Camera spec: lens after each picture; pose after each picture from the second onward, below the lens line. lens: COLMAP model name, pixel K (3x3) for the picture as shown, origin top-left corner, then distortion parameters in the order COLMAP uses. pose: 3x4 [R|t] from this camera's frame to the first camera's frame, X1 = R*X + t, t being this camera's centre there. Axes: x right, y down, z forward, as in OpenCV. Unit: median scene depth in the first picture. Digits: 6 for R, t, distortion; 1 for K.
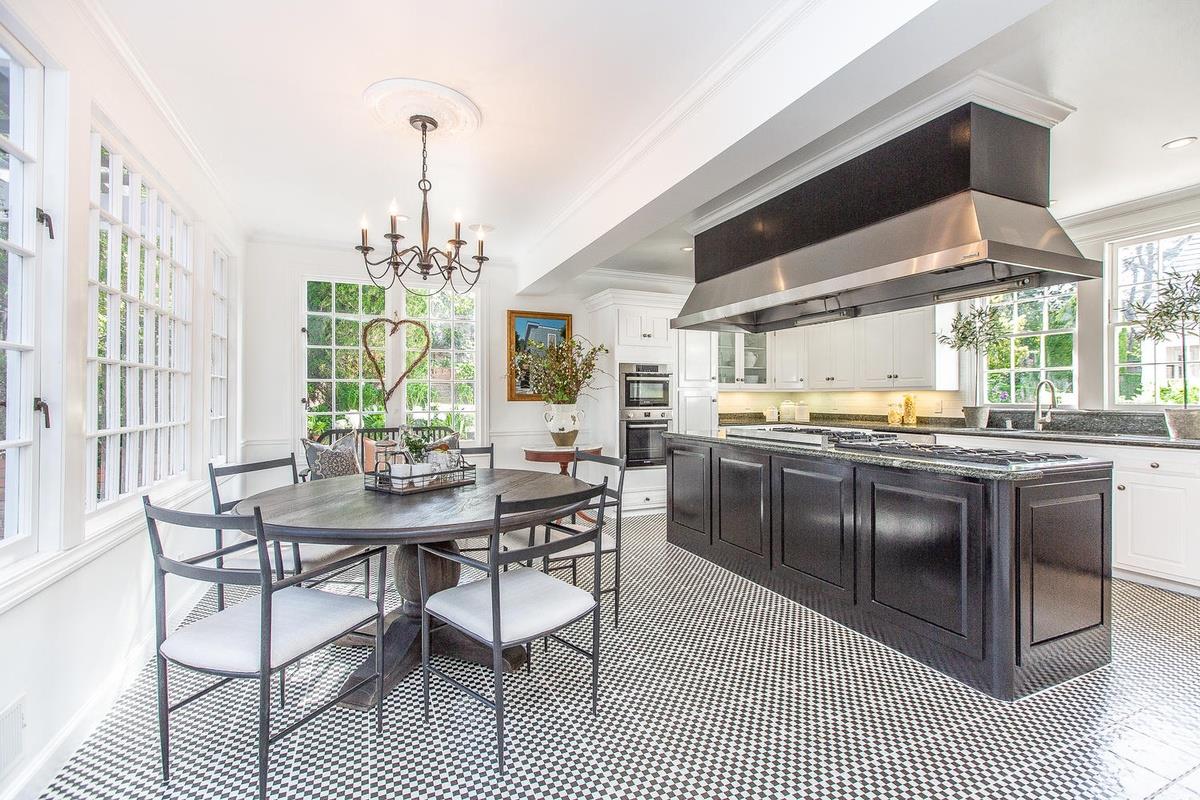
lens RADIAL K [[533.9, 0, 600.1], [0, 533.9, 394.1], [0, 0, 1]] dist [0.001949, -0.000939]
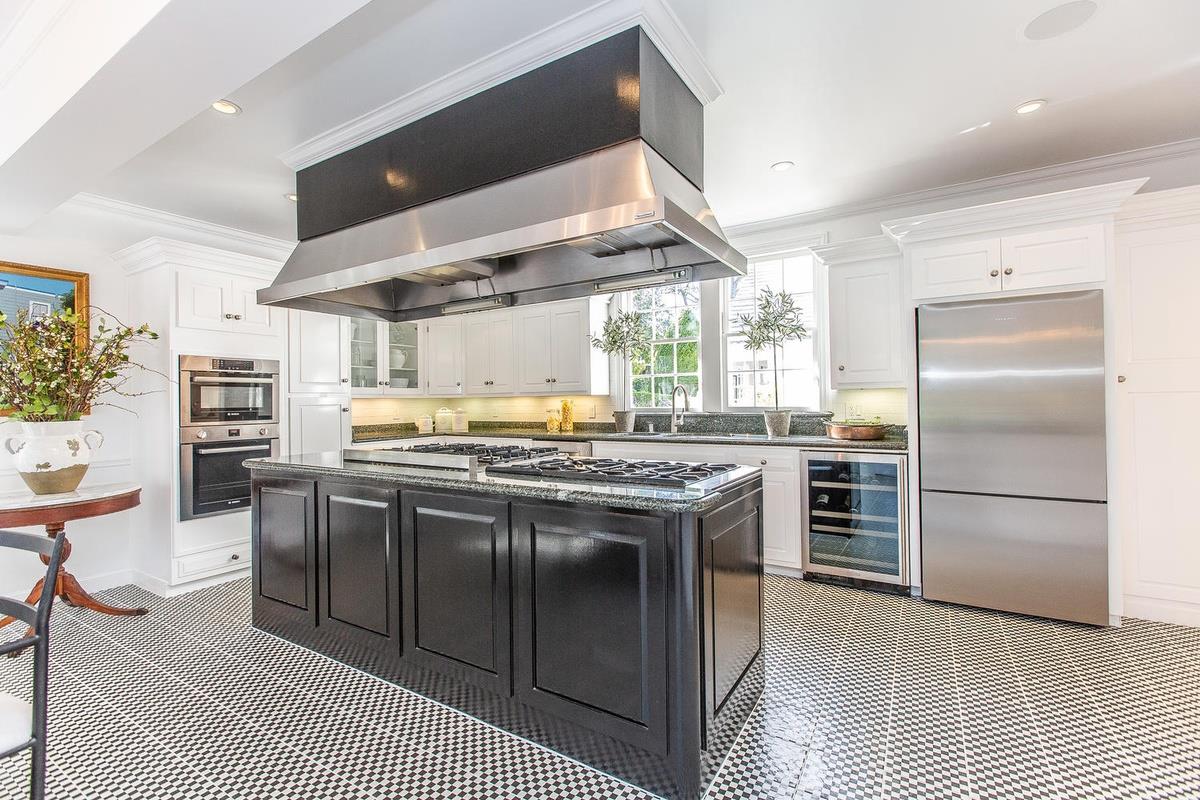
lens RADIAL K [[533.9, 0, 600.1], [0, 533.9, 394.1], [0, 0, 1]] dist [0.001949, -0.000939]
pose [[0.825855, -0.002809, 0.563875, 0.101588], [0.009823, 0.999908, -0.009405, 0.000427], [-0.563796, 0.013306, 0.825807, 0.198504]]
